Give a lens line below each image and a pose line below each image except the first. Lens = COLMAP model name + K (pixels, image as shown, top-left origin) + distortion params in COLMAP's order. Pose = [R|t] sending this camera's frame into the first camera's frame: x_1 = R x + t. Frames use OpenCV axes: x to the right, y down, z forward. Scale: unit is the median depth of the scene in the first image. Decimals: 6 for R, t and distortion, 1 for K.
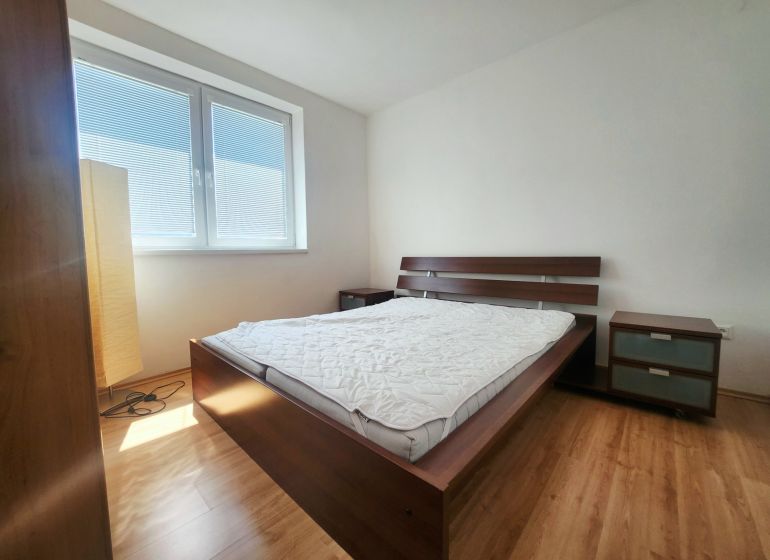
lens RADIAL K [[307.2, 0, 384.5], [0, 307.2, 271.0], [0, 0, 1]] dist [-0.000846, -0.000059]
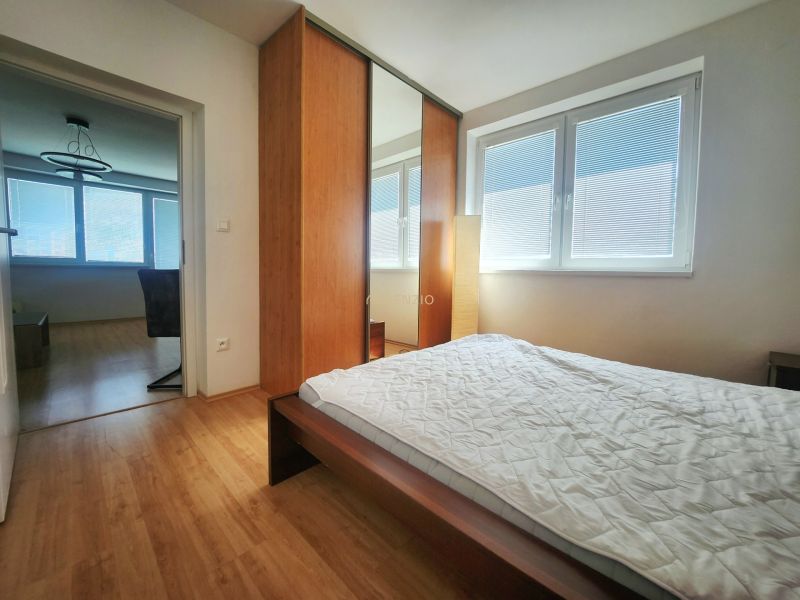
lens RADIAL K [[326.2, 0, 393.6], [0, 326.2, 294.0], [0, 0, 1]] dist [-0.012558, -0.000290]
pose [[-0.022166, 0.080821, -0.996482, 0.551560], [-0.080050, 0.993383, 0.082350, -0.035681], [0.996544, 0.081594, -0.015549, 0.466039]]
